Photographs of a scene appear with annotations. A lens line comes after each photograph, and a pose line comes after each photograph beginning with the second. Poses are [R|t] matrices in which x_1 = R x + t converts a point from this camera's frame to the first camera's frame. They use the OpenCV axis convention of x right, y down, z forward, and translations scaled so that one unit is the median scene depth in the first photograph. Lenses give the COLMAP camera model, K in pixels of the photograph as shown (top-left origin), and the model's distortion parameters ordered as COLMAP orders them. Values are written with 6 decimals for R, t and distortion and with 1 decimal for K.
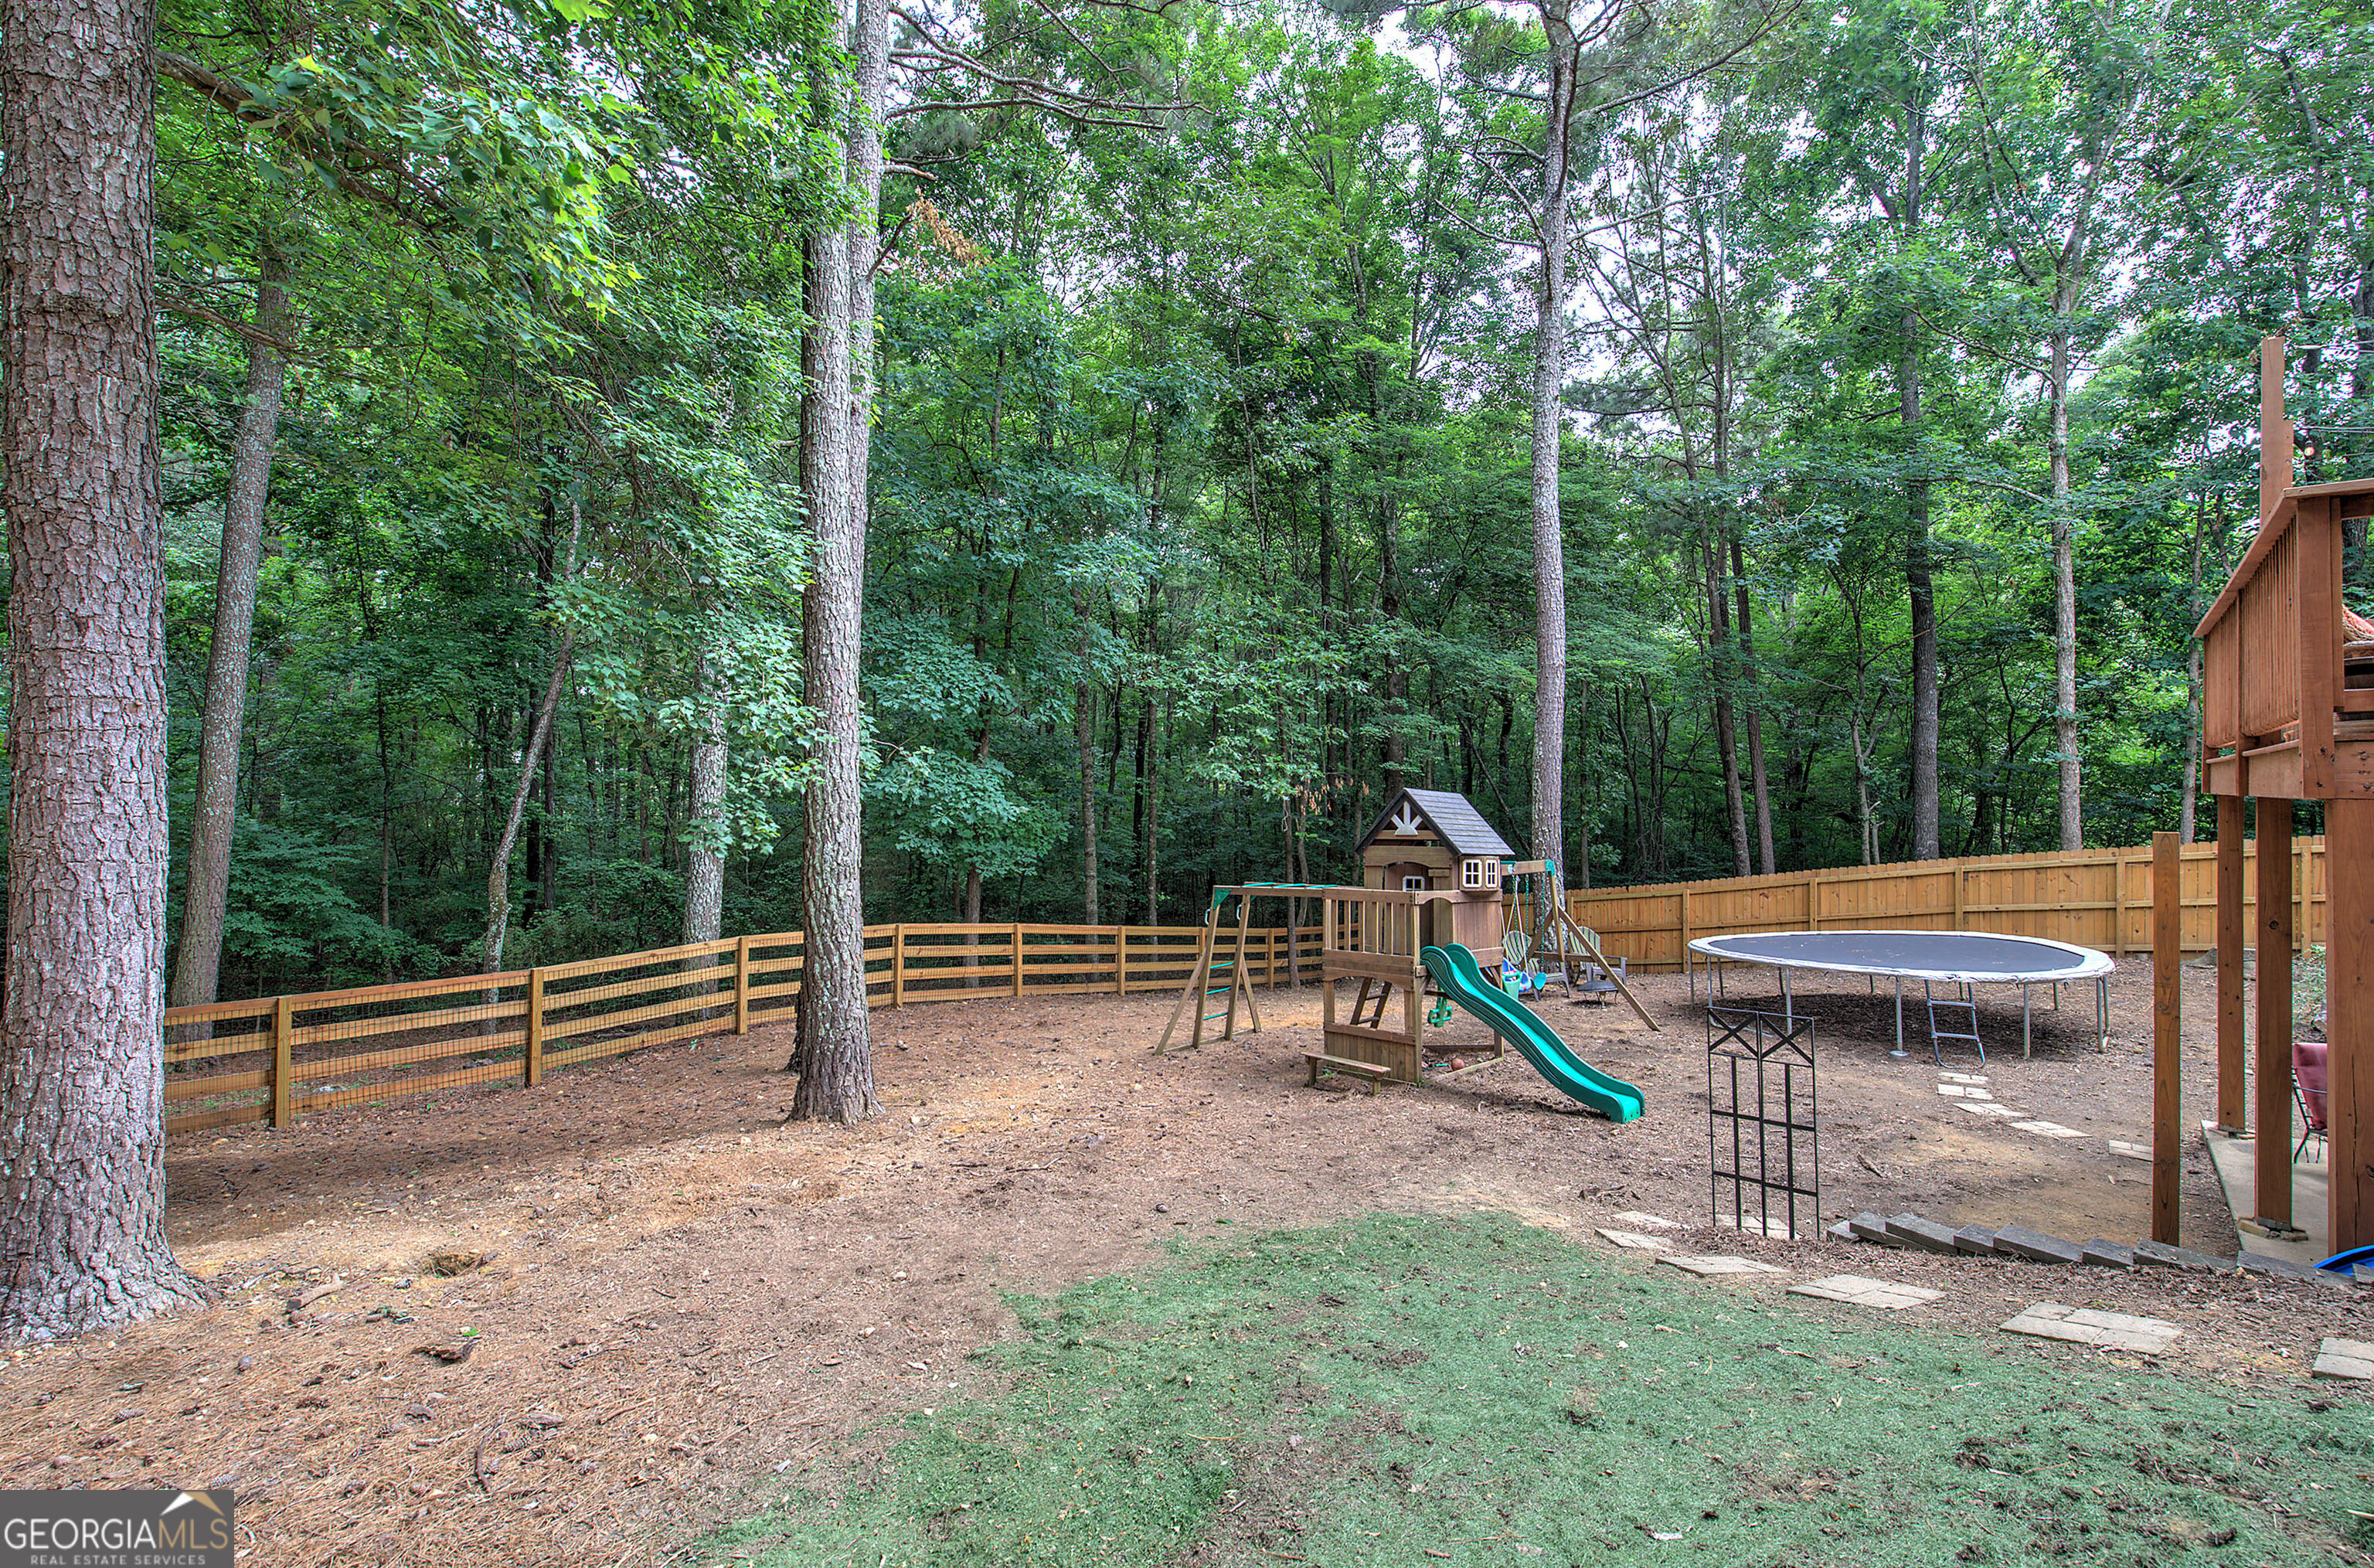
lens RADIAL K [[1023.8, 0, 1190.5], [0, 1023.8, 798.7], [0, 0, 1]] dist [0.000987, 0.000623]
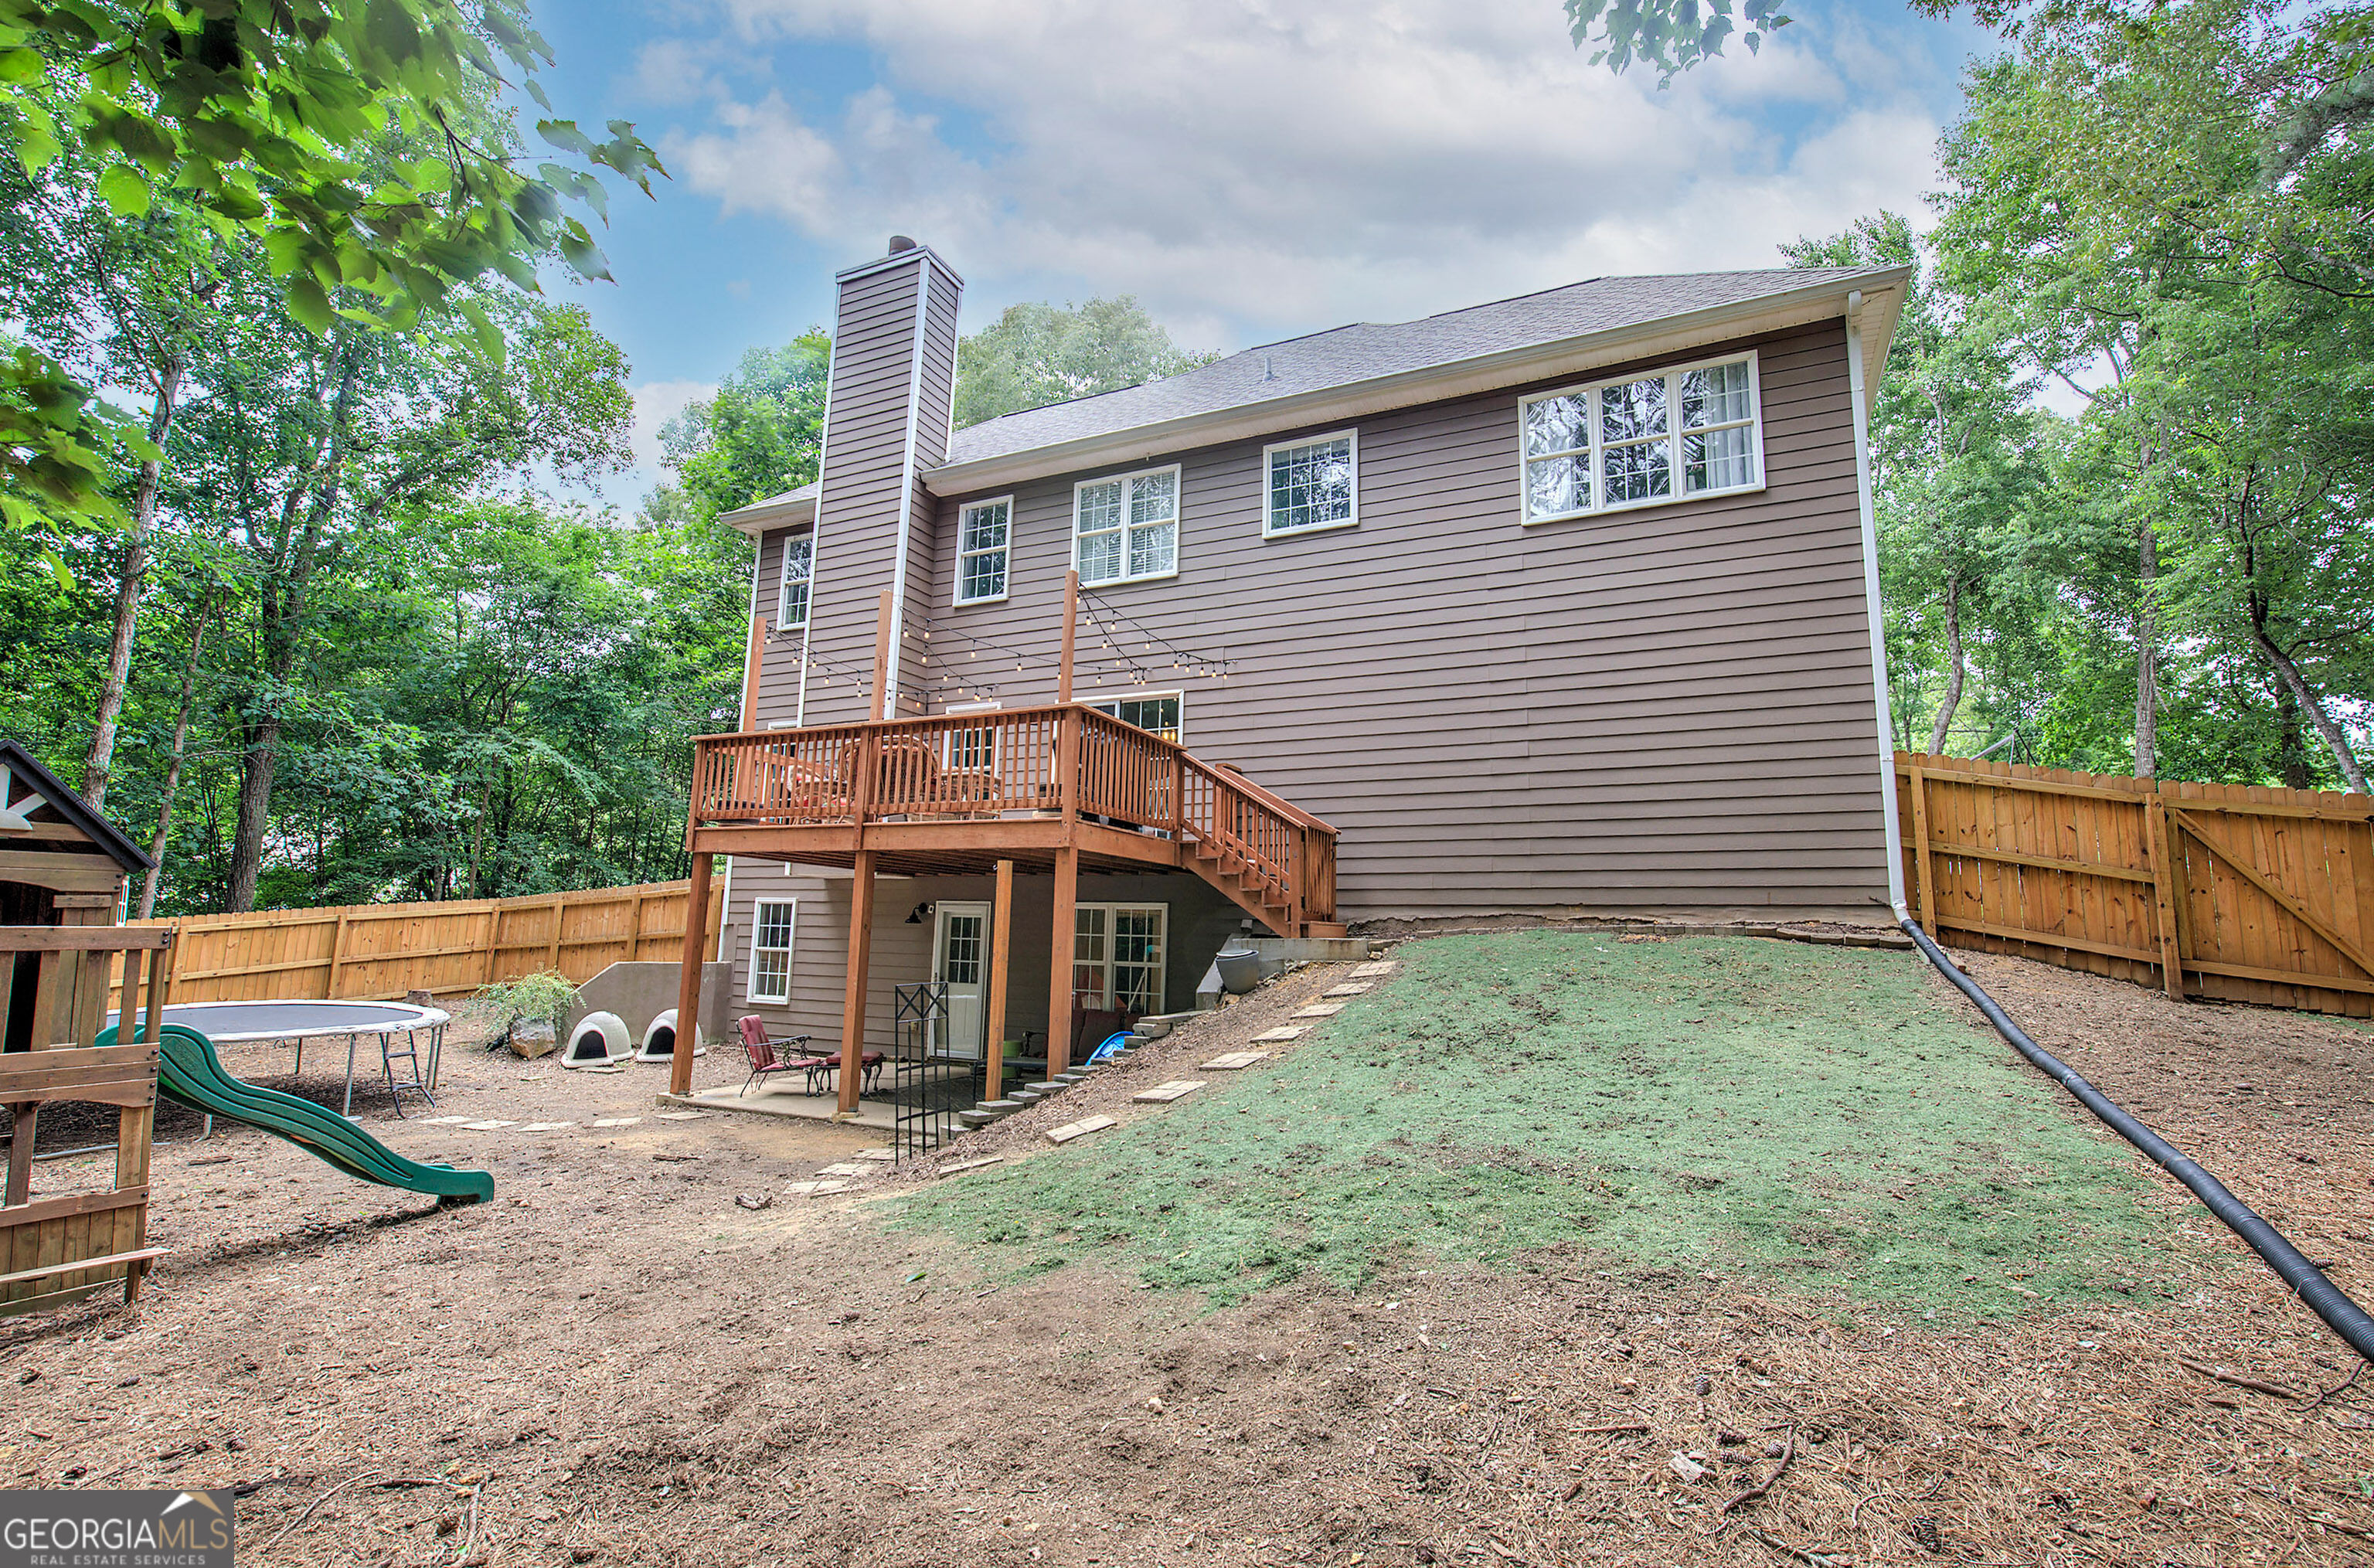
lens RADIAL K [[1021.2, 0, 1200.4], [0, 1021.2, 785.4], [0, 0, 1]] dist [-0.000594, -0.000066]
pose [[-0.260686, 0.137211, 0.955623, -0.386782], [-0.020530, 0.988837, -0.147580, 0.067839], [-0.965205, -0.058091, -0.254959, 0.472029]]
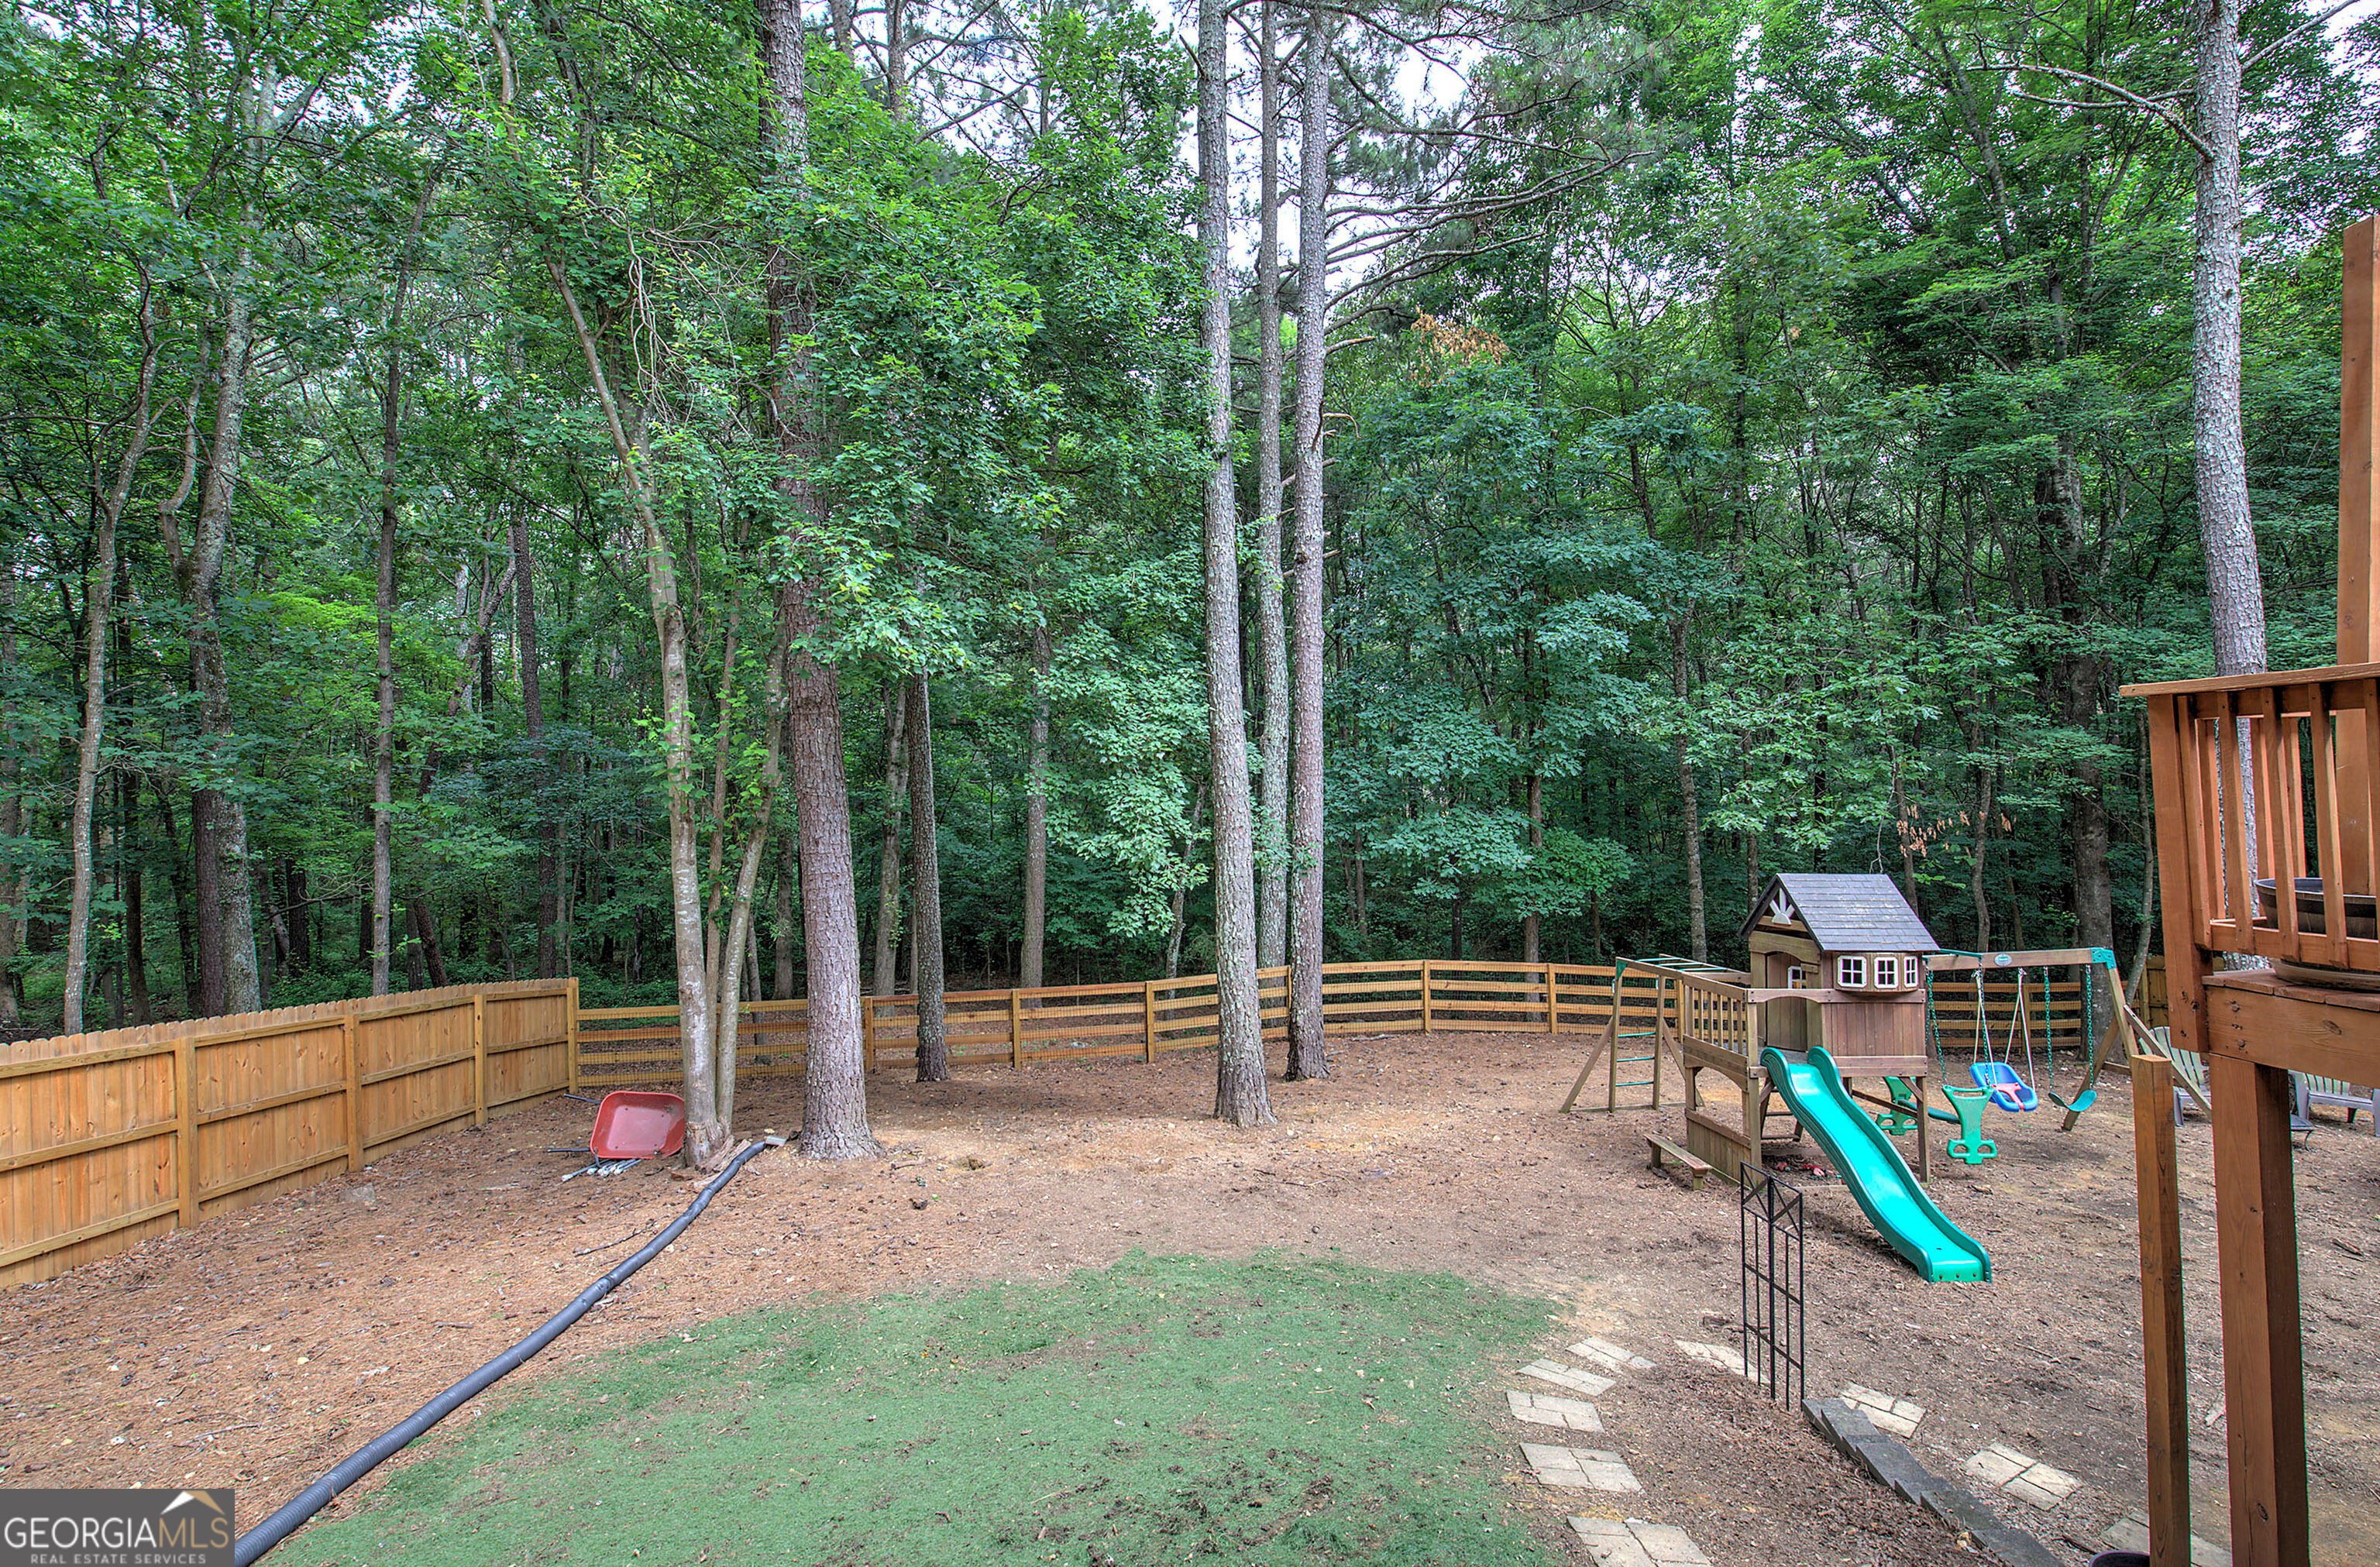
lens RADIAL K [[1055.5, 0, 1190.0], [0, 1055.5, 783.5], [0, 0, 1]] dist [-0.000796, 0.000134]
pose [[0.745963, -0.039639, -0.664807, 0.395539], [0.040947, 0.999068, -0.013625, -0.088834], [0.664728, -0.017058, 0.746891, -0.073614]]
